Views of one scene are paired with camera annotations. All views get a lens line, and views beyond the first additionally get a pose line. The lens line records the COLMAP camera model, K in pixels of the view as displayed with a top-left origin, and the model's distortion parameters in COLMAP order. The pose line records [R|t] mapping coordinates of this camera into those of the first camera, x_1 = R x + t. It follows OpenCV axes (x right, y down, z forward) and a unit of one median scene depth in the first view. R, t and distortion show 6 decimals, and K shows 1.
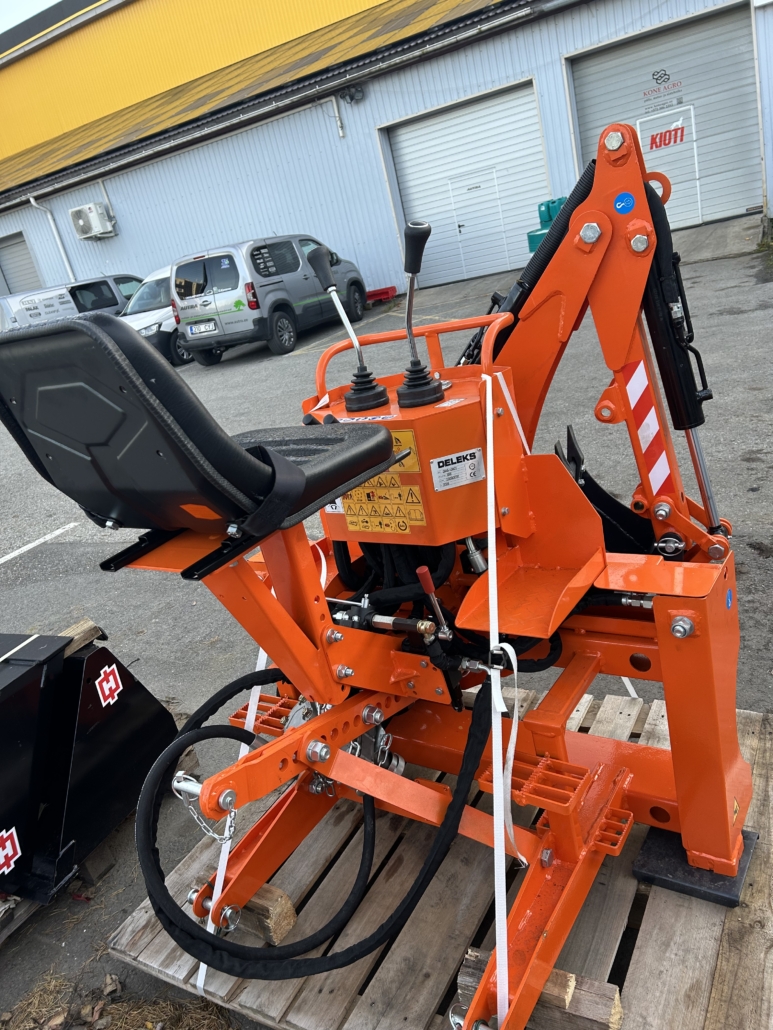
lens RADIAL K [[764.8, 0, 386.2], [0, 764.8, 534.5], [0, 0, 1]] dist [0.073235, -0.091874]
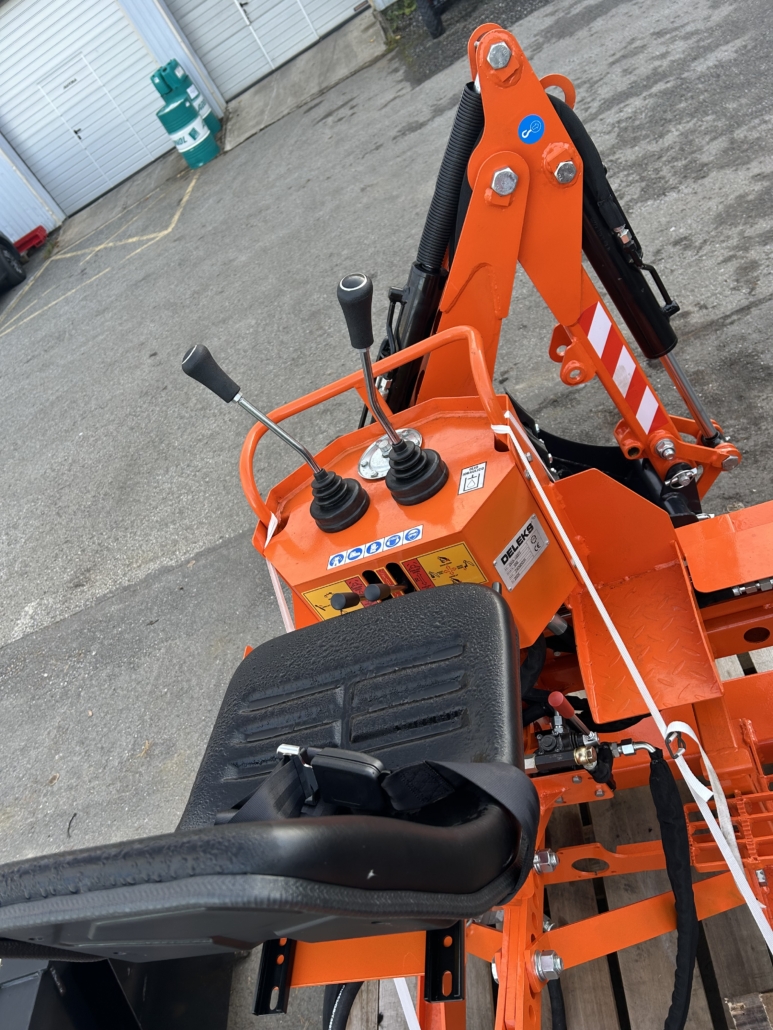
lens RADIAL K [[764.8, 0, 386.2], [0, 764.8, 534.5], [0, 0, 1]] dist [0.073235, -0.091874]
pose [[0.852534, -0.473811, 0.220657, -0.153840], [0.434532, 0.877120, 0.204552, -0.265373], [-0.290462, -0.078505, 0.953661, 0.253548]]
